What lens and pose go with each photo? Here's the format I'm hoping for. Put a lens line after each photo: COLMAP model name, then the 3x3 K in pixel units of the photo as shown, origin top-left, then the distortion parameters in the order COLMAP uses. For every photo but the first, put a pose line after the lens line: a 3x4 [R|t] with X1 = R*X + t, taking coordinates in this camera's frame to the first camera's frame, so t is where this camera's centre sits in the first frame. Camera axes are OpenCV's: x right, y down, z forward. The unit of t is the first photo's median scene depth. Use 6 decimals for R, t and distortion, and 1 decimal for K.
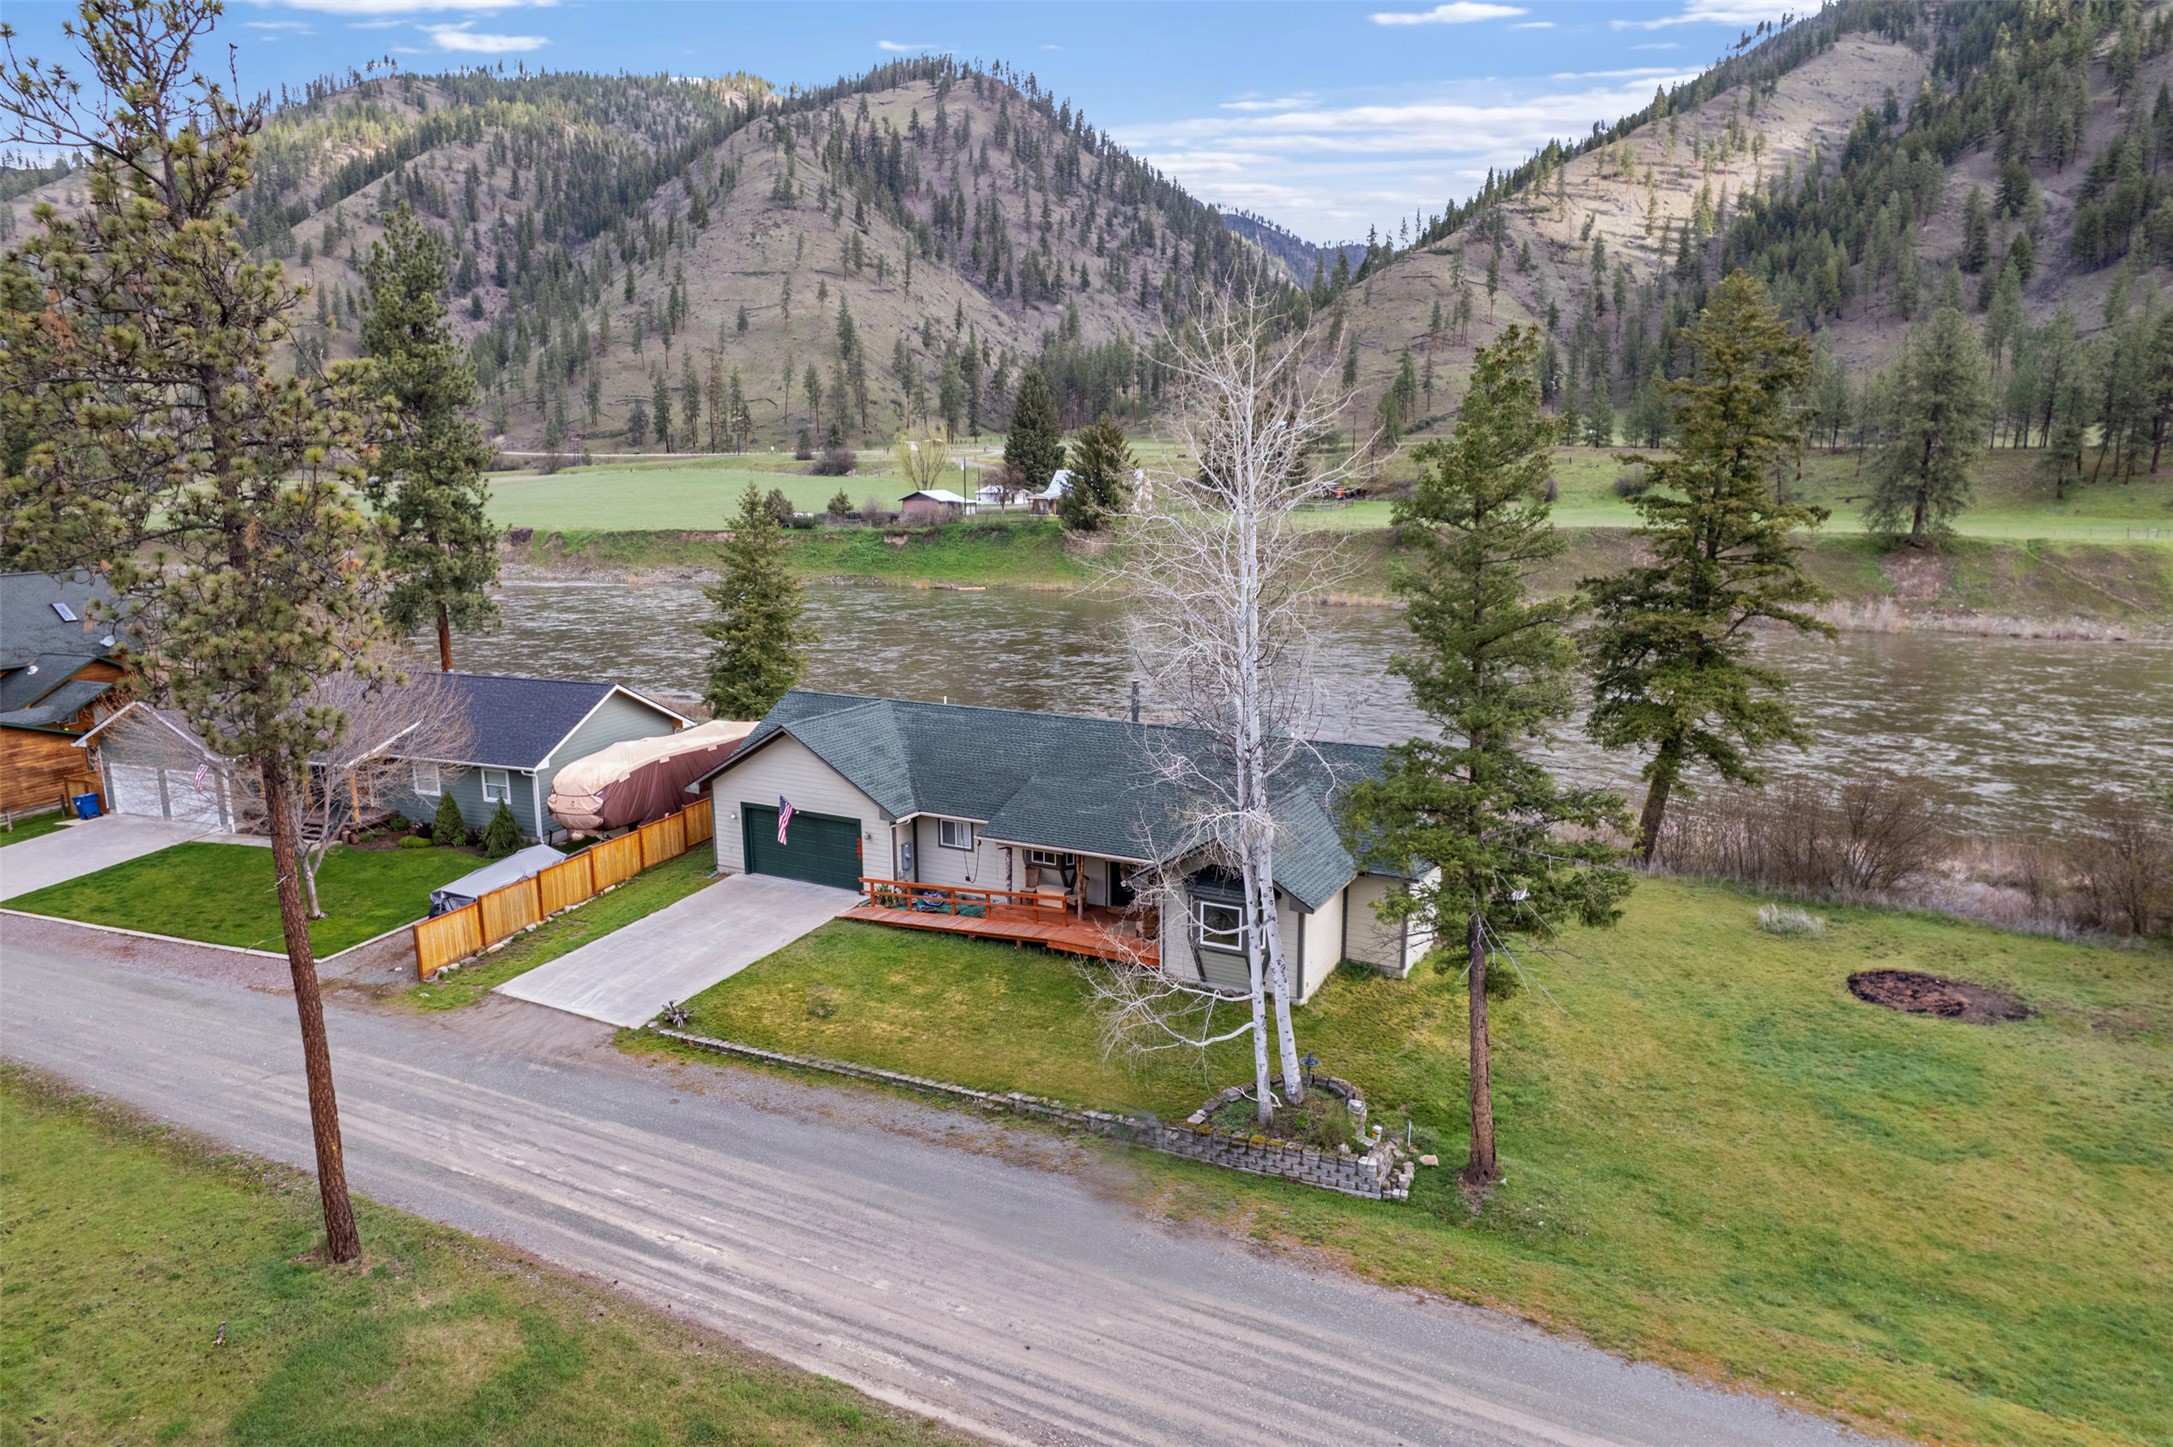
lens RADIAL K [[1421.2, 0, 1086.5], [0, 1421.2, 723.5], [0, 0, 1]] dist [-0.079465, 0.076639]
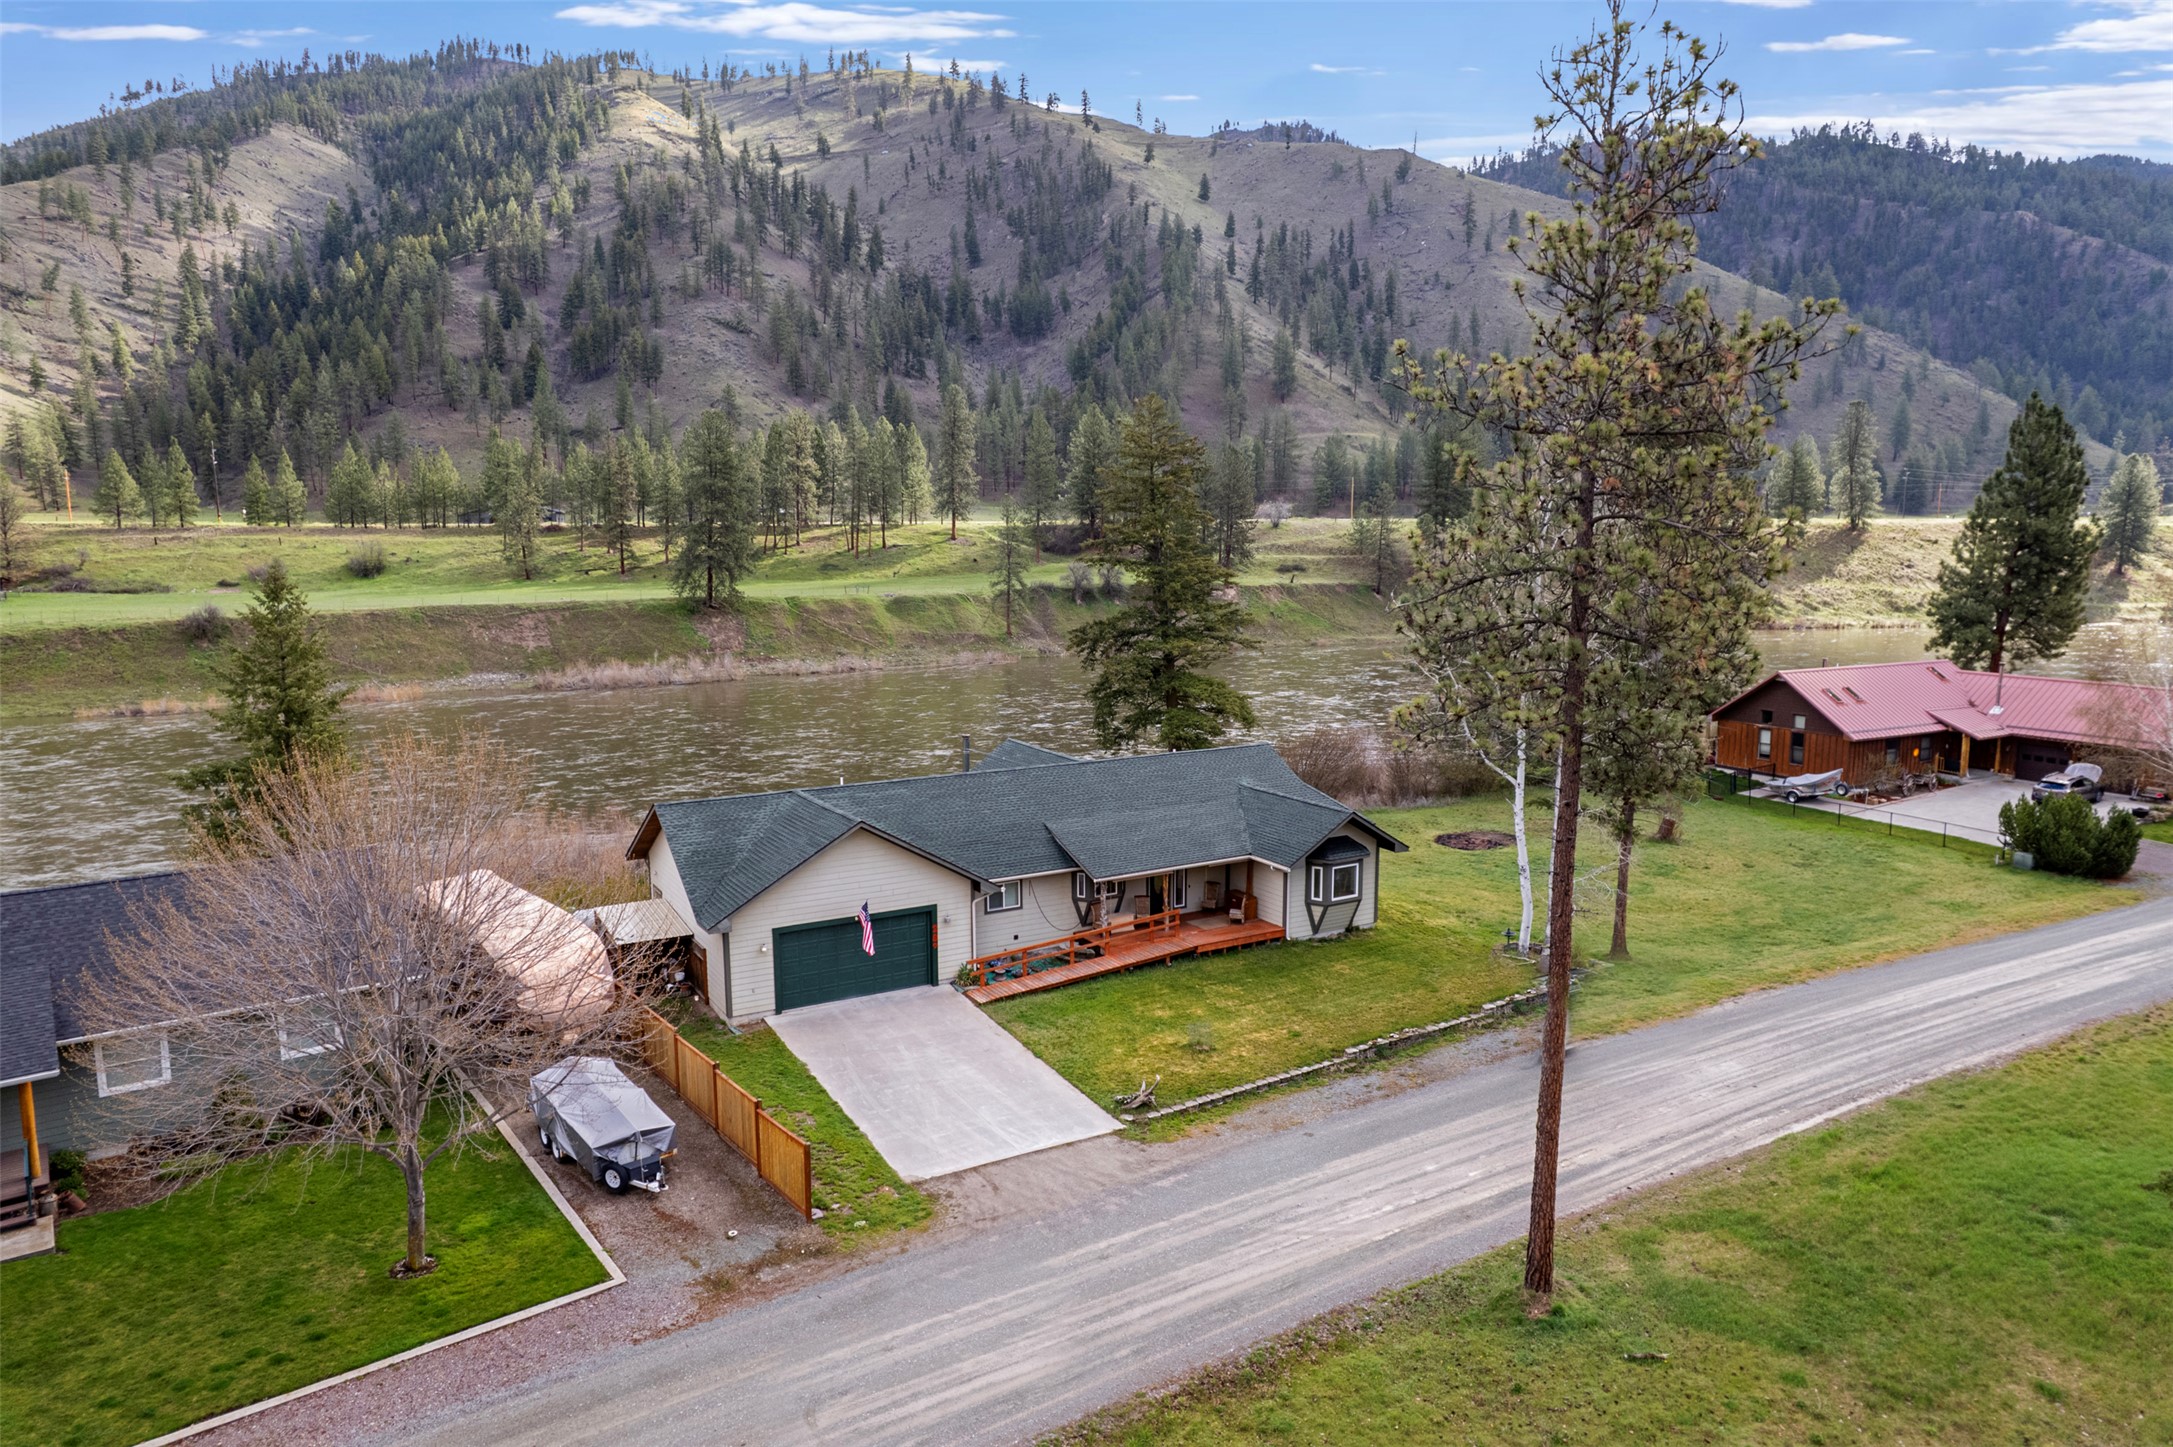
lens RADIAL K [[1421.2, 0, 1086.5], [0, 1421.2, 723.5], [0, 0, 1]] dist [-0.079465, 0.076639]
pose [[0.497594, -0.111464, 0.860219, -0.890795], [0.160074, 0.986476, 0.035229, -0.067151], [-0.852512, 0.120169, 0.508707, 0.413815]]
